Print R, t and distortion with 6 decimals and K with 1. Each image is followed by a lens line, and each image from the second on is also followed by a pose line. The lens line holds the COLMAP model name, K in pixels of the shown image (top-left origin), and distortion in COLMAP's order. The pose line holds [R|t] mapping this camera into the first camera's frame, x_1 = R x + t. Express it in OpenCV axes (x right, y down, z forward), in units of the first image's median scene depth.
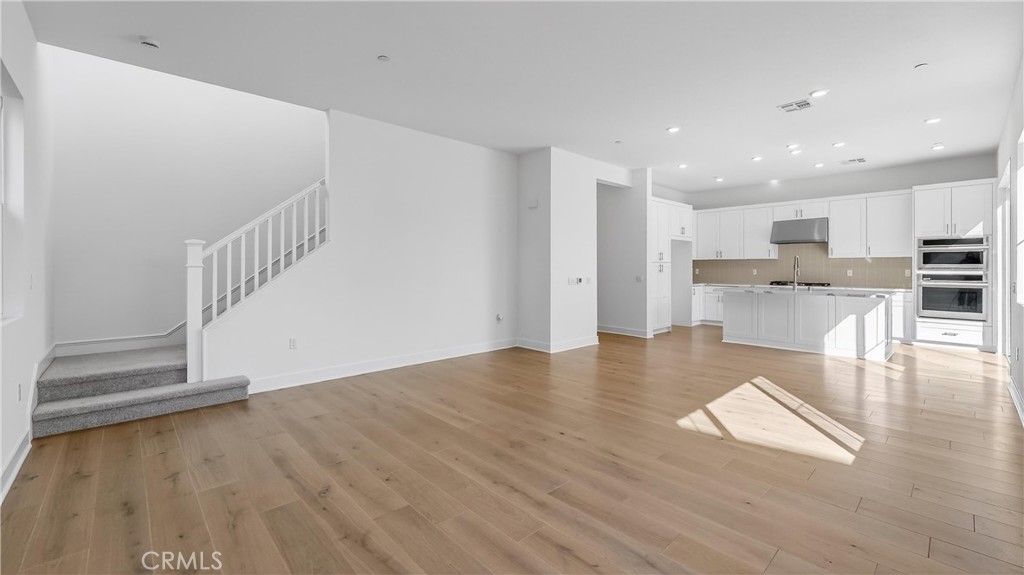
lens RADIAL K [[418.9, 0, 516.8], [0, 418.9, 266.7], [0, 0, 1]] dist [-0.001387, 0.000112]
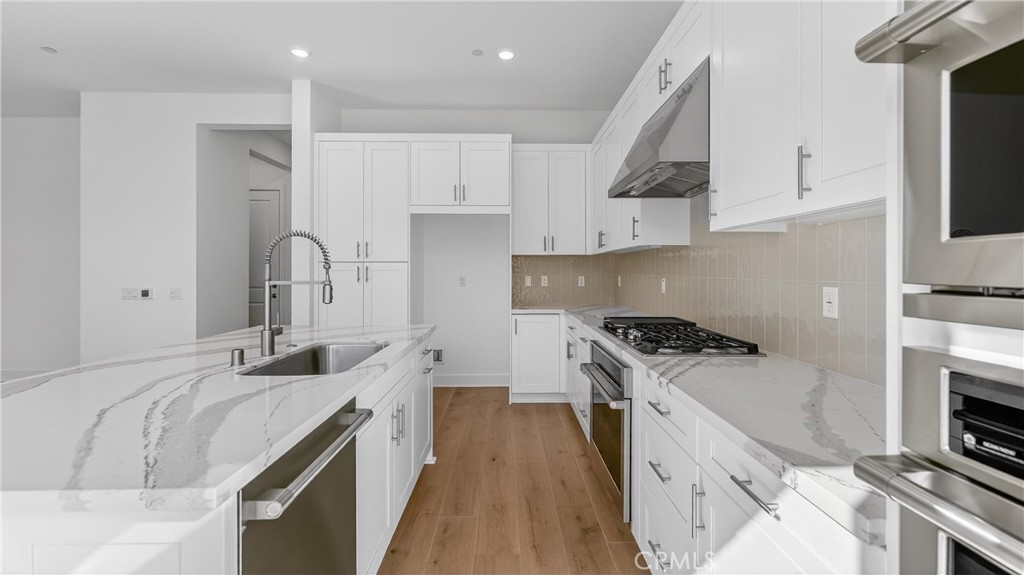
lens RADIAL K [[418.9, 0, 516.8], [0, 418.9, 266.7], [0, 0, 1]] dist [-0.001387, 0.000112]
pose [[0.743124, -0.007797, -0.669109, 0.925475], [0.001926, 0.999953, -0.009514, -0.000212], [0.669151, 0.005781, 0.743104, 0.860292]]
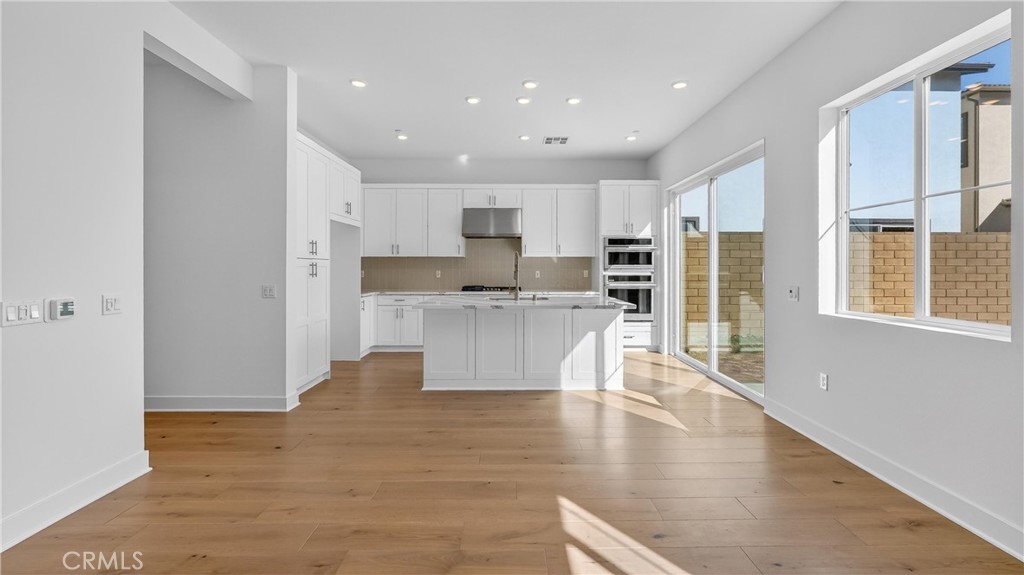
lens RADIAL K [[418.9, 0, 516.8], [0, 418.9, 266.7], [0, 0, 1]] dist [-0.001387, 0.000112]
pose [[0.676251, 0.000964, 0.736670, 0.139091], [-0.001269, 0.999999, -0.000144, -0.000840], [-0.736670, -0.000837, 0.676252, 0.499077]]
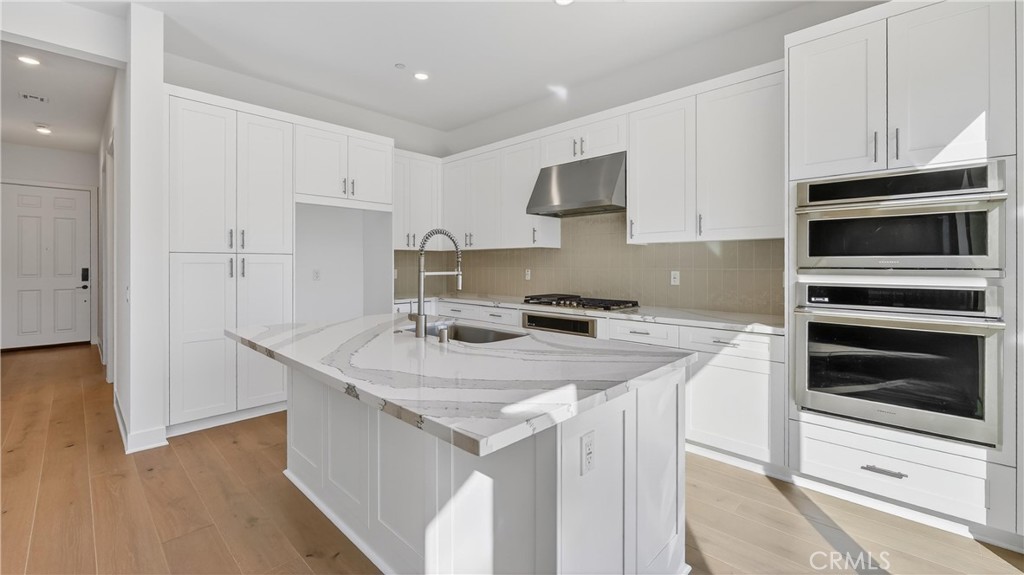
lens RADIAL K [[418.9, 0, 516.8], [0, 418.9, 266.7], [0, 0, 1]] dist [-0.001387, 0.000112]
pose [[0.998496, -0.001117, 0.054819, 0.686005], [0.000836, 0.999986, 0.005142, 0.000609], [-0.054824, -0.005088, 0.998483, 0.646773]]
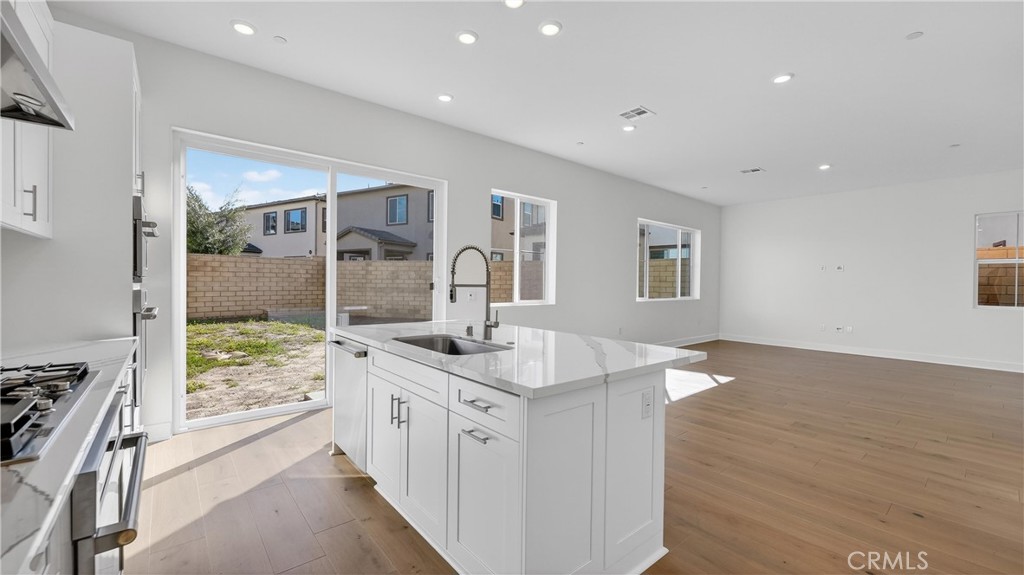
lens RADIAL K [[412.5, 0, 509.3], [0, 412.5, 279.4], [0, 0, 1]] dist [-0.001650, -0.000033]
pose [[-0.998548, -0.012890, 0.052296, 0.594537], [-0.013270, 0.999888, -0.006922, 0.003944], [-0.052201, -0.007606, -0.998608, 1.303422]]
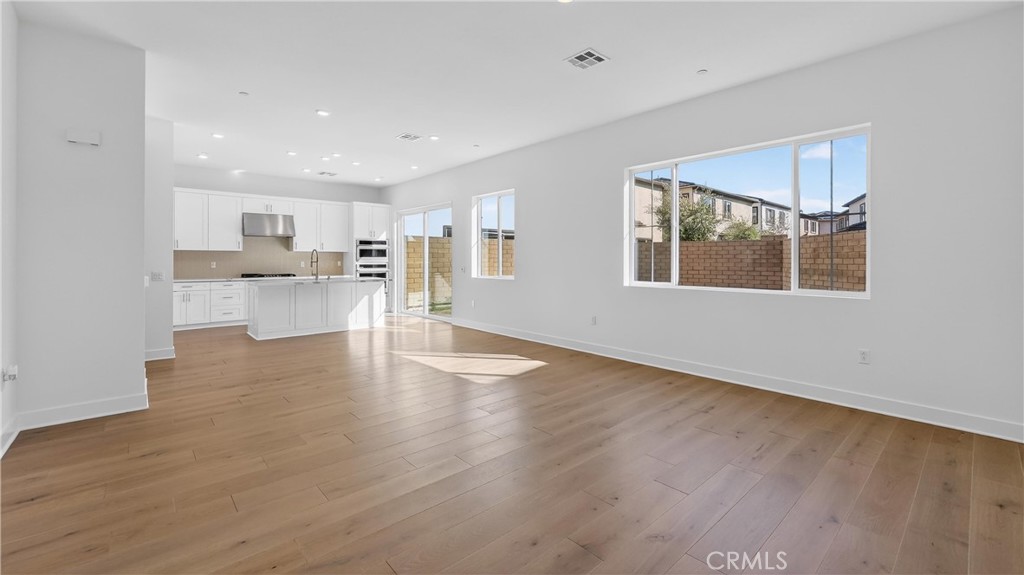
lens RADIAL K [[418.9, 0, 516.8], [0, 418.9, 266.7], [0, 0, 1]] dist [-0.001387, 0.000112]
pose [[0.018276, -0.019885, 0.999635, -0.425960], [-0.001438, 0.999801, 0.019915, -0.003321], [-0.999832, -0.001801, 0.018244, 0.422920]]
